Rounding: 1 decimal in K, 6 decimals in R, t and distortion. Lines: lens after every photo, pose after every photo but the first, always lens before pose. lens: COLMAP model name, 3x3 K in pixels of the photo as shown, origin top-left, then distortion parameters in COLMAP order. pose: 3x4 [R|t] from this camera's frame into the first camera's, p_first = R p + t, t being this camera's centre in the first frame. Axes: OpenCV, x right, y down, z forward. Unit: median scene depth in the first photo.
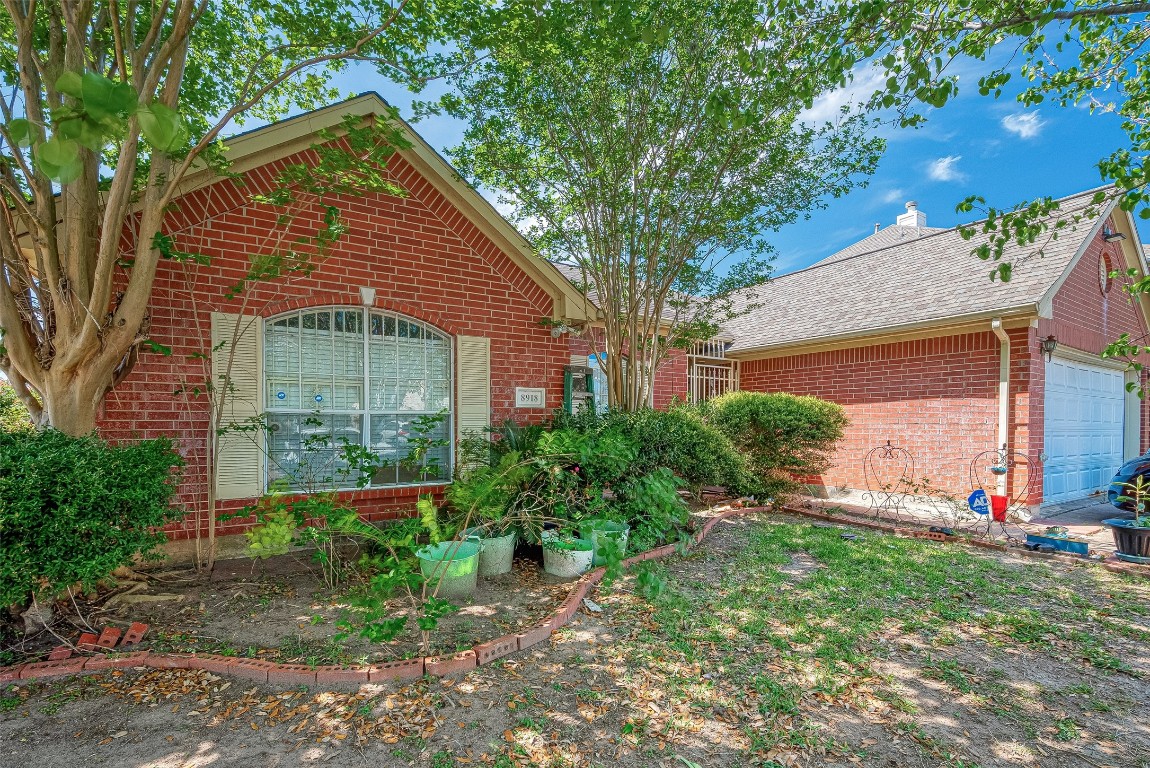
lens RADIAL K [[542.5, 0, 574.1], [0, 542.5, 438.0], [0, 0, 1]] dist [-0.000037, 0.000030]
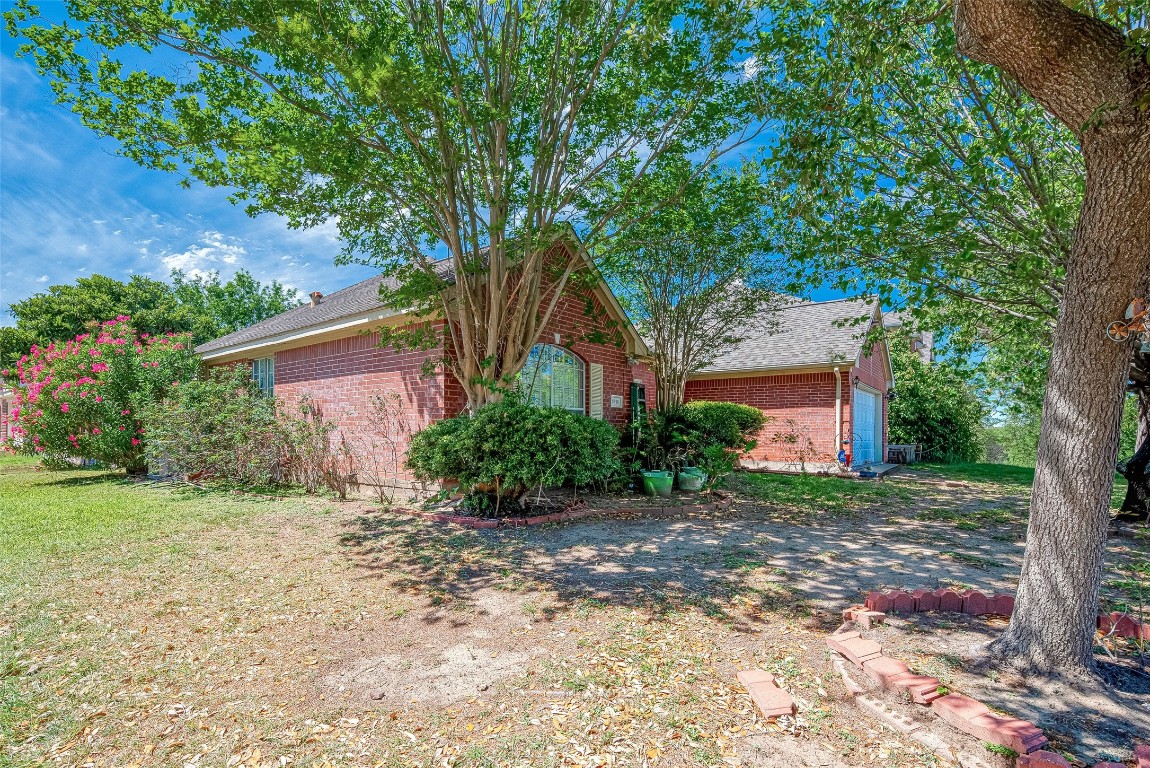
lens RADIAL K [[542.5, 0, 574.1], [0, 542.5, 438.0], [0, 0, 1]] dist [-0.000037, 0.000030]
pose [[0.942993, 0.002395, 0.332805, -0.787192], [0.002292, 0.999904, -0.013691, 0.062319], [-0.332805, 0.013674, 0.942896, -0.533581]]
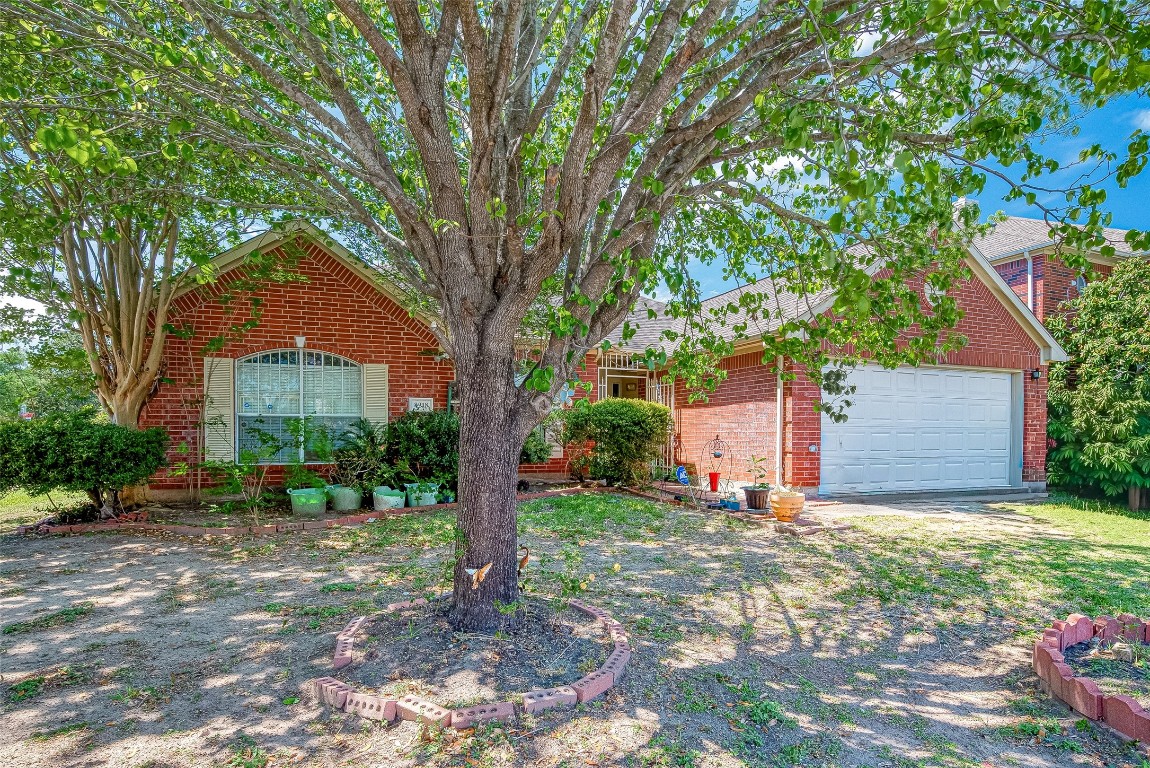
lens RADIAL K [[617.9, 0, 593.1], [0, 617.9, 446.9], [0, 0, 1]] dist [-0.001328, -0.000433]
pose [[0.983574, 0.002107, -0.180491, 0.690121], [-0.002757, 0.999991, -0.003348, 0.042666], [0.180482, 0.003790, 0.983571, -0.540718]]
